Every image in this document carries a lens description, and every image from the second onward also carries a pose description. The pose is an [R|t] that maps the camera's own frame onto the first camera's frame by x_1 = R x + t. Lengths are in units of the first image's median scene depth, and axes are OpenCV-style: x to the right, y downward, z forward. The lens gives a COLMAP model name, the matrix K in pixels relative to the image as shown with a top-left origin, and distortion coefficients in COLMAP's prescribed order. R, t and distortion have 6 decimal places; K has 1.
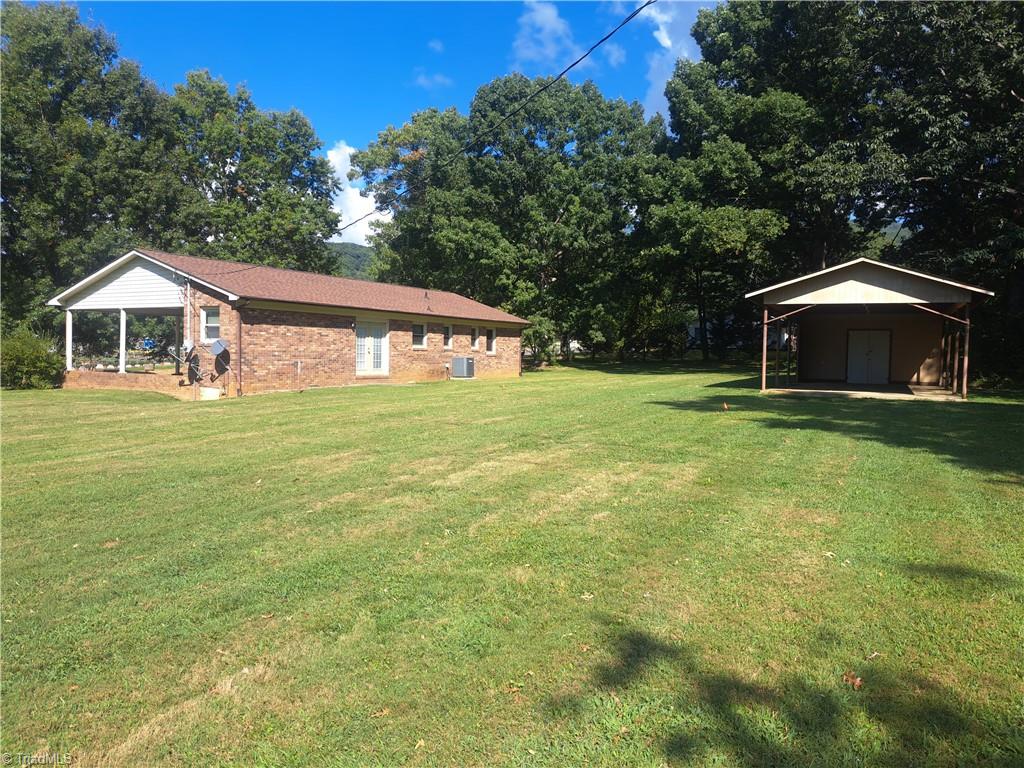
lens RADIAL K [[720.9, 0, 512.0], [0, 720.9, 384.0], [0, 0, 1]] dist [-0.002524, -0.005092]
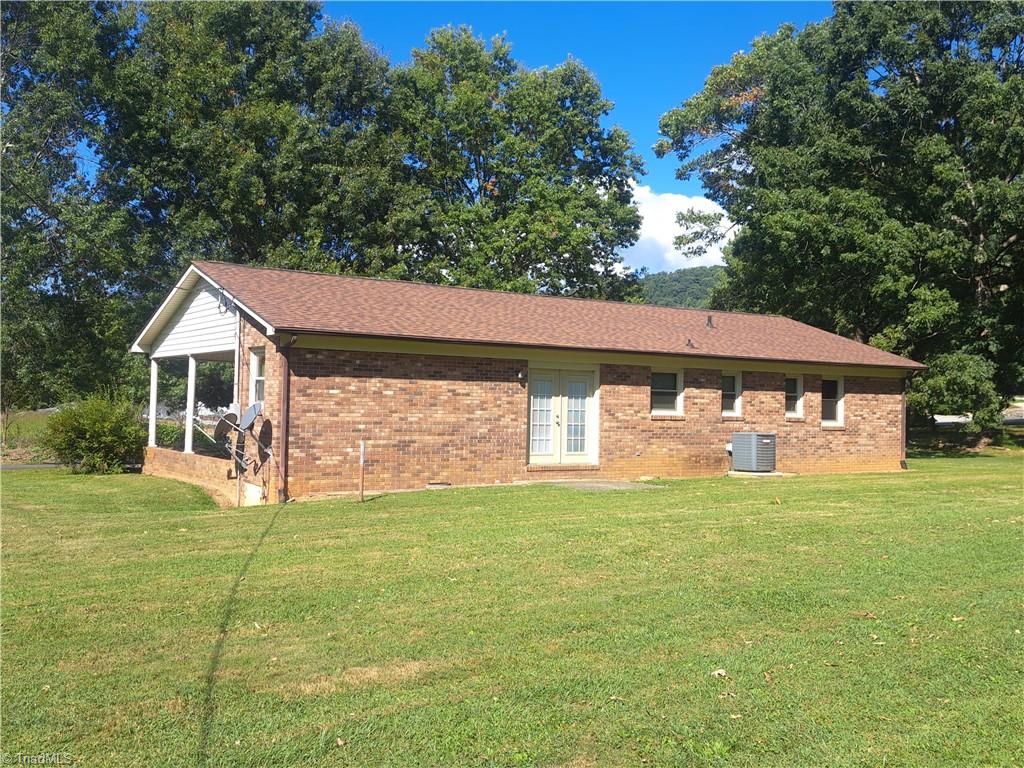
lens RADIAL K [[951.6, 0, 512.0], [0, 951.6, 384.0], [0, 0, 1]] dist [0.240549, -0.630858]
pose [[0.890943, -0.010122, -0.454003, 0.087594], [-0.023079, 0.997450, -0.067530, -0.019213], [0.453529, 0.070643, 0.888437, 0.261834]]
